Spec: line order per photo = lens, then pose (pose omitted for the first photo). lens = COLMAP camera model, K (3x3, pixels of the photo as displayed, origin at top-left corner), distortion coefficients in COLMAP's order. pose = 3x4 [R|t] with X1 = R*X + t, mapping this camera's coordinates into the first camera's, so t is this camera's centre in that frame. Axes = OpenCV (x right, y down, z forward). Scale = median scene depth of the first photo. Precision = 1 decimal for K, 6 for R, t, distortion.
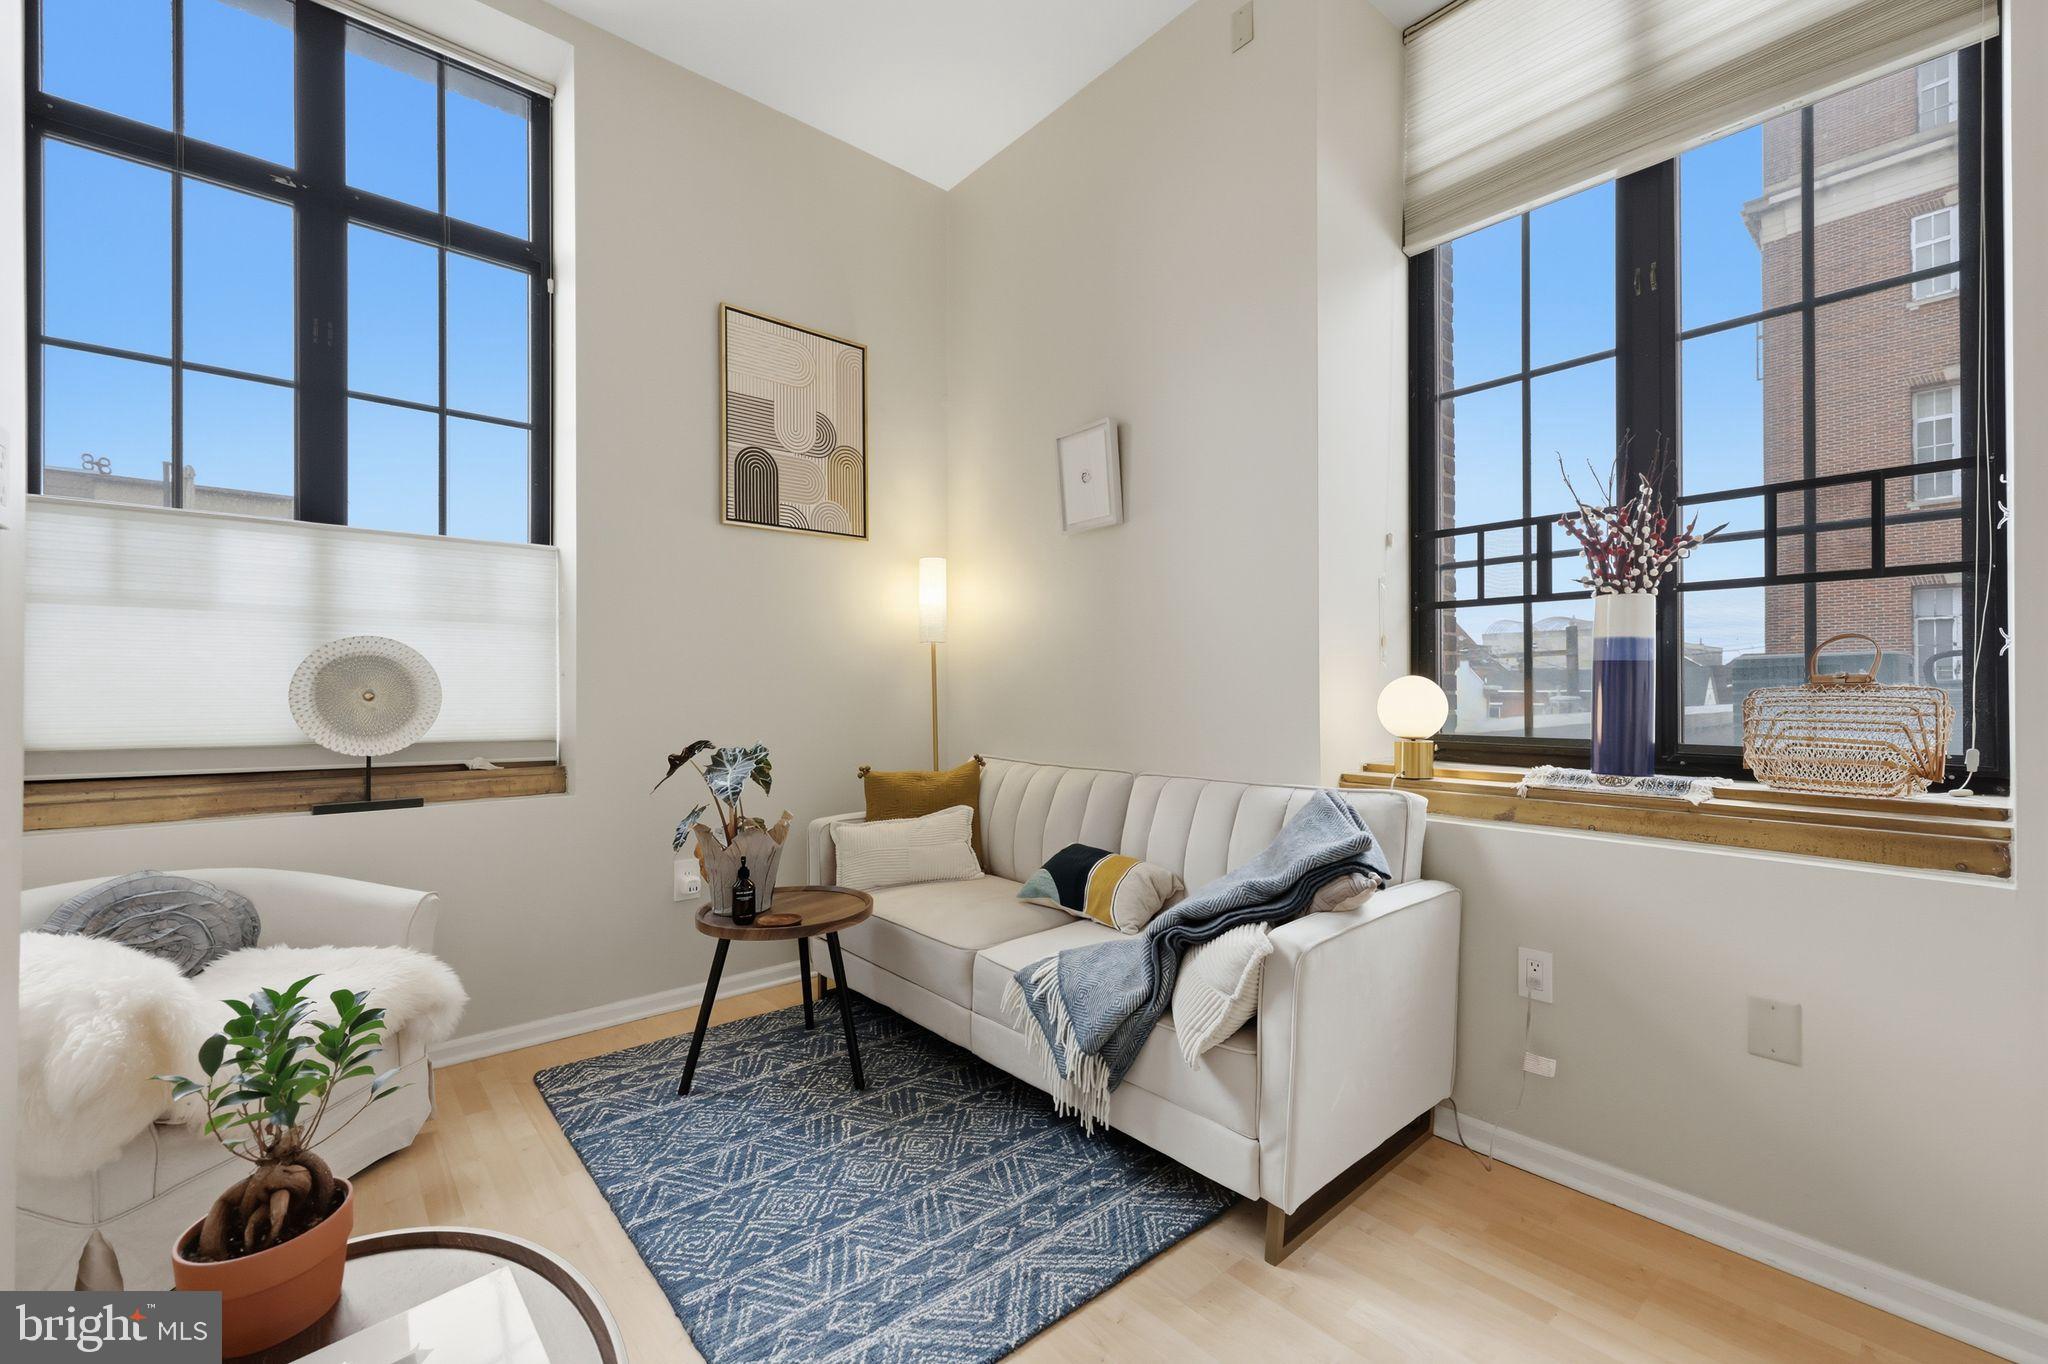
lens RADIAL K [[846.8, 0, 1017.0], [0, 846.8, 684.3], [0, 0, 1]] dist [0.003292, 0.000226]
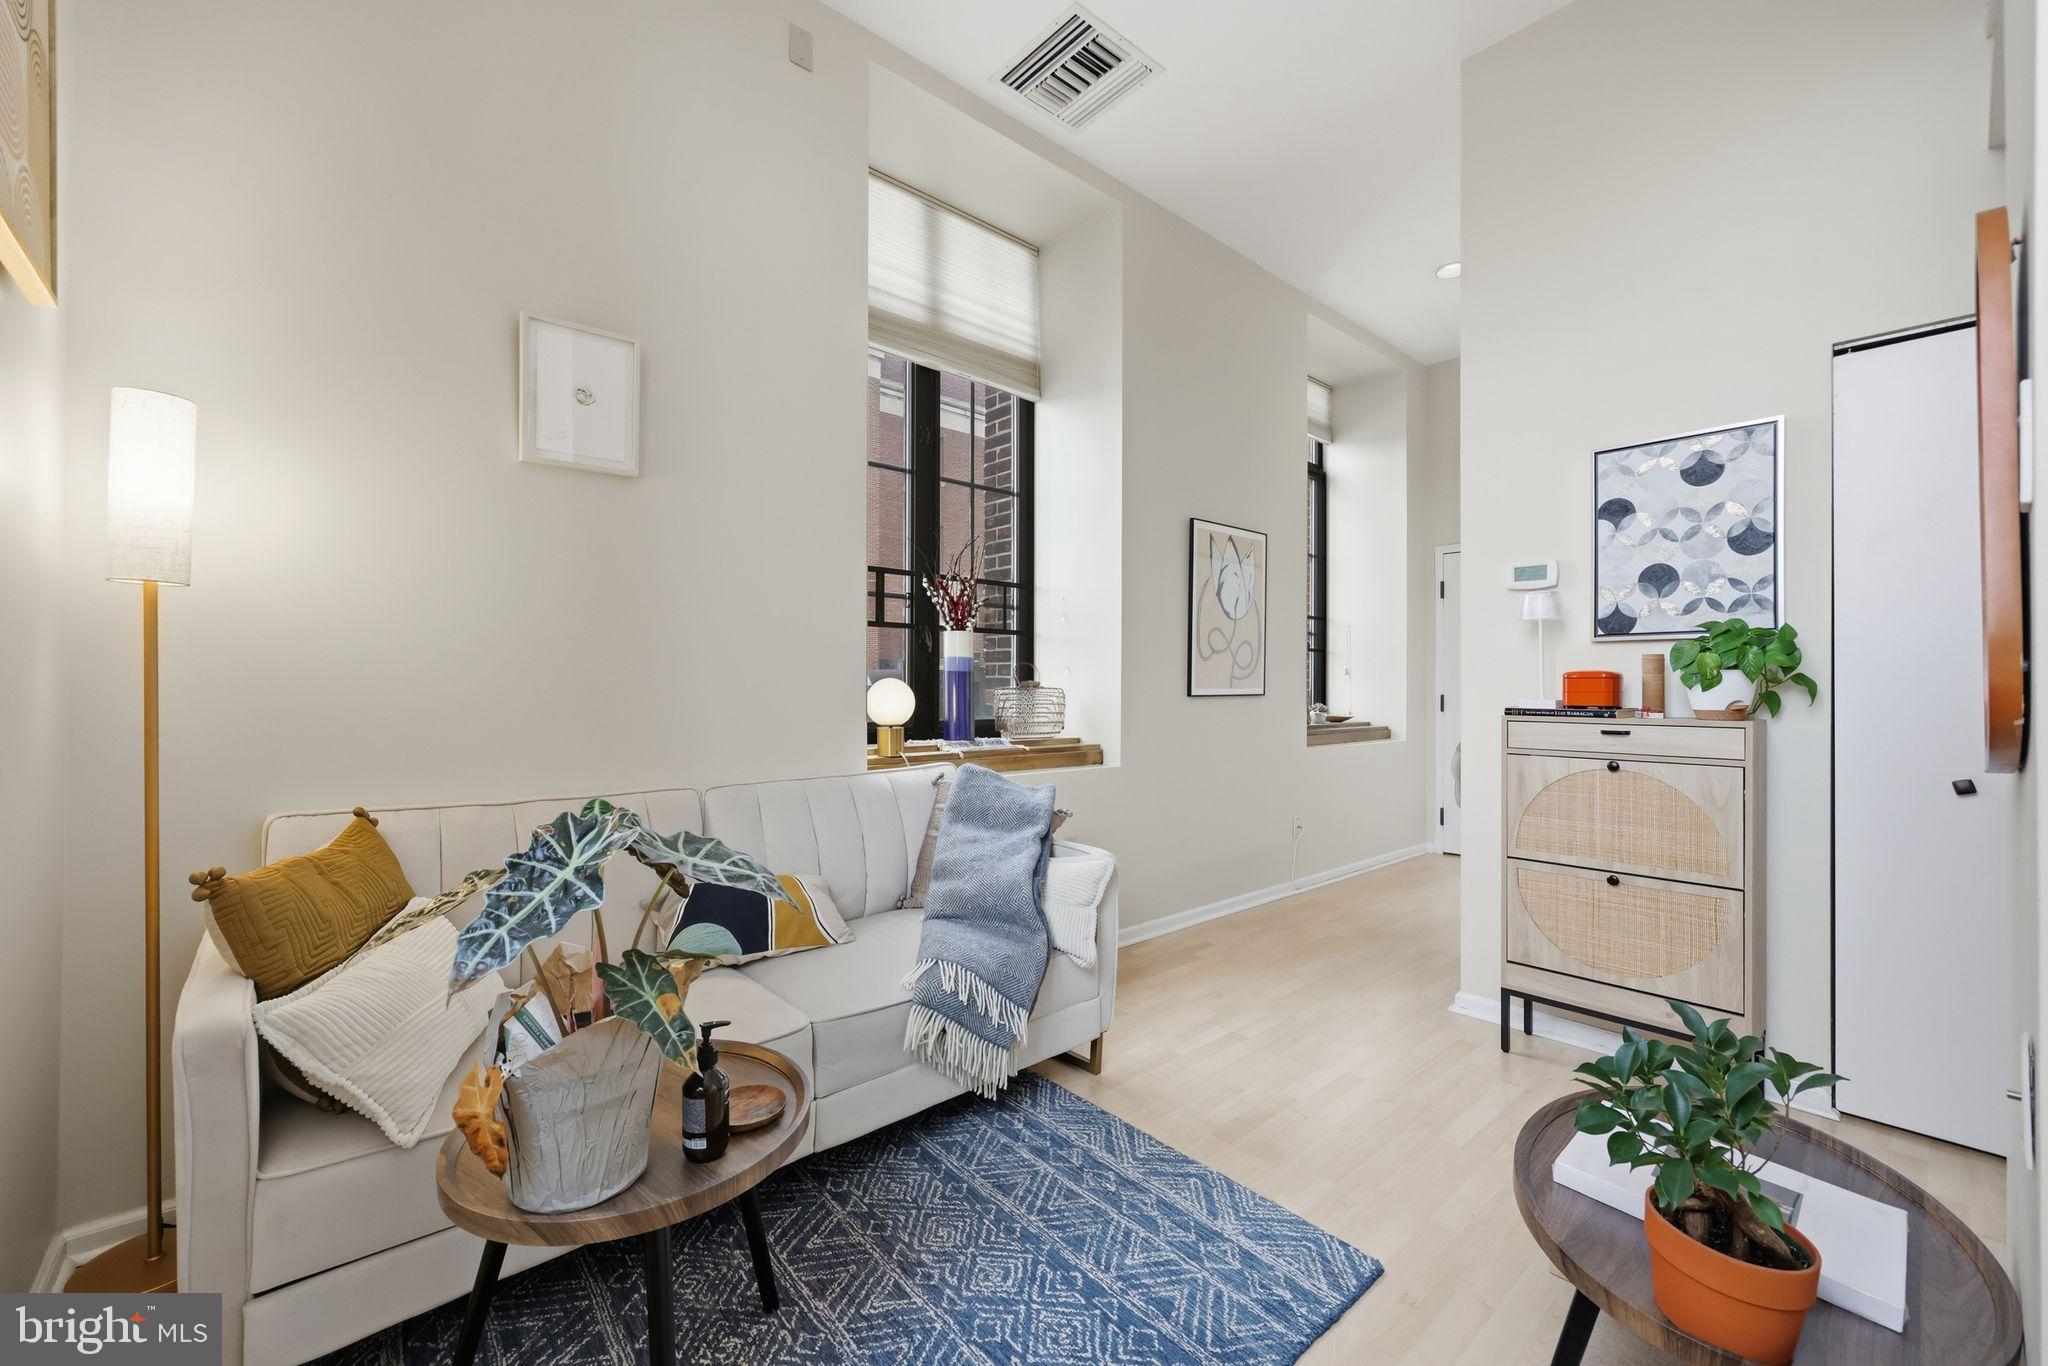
lens RADIAL K [[830.1, 0, 1014.4], [0, 830.1, 679.6], [0, 0, 1]] dist [0.001033, 0.000131]
pose [[-0.010231, 0.007252, 0.999921, -0.886955], [-0.010790, 0.999915, -0.007362, -0.000990], [-0.999889, -0.010865, -0.010152, 0.886375]]
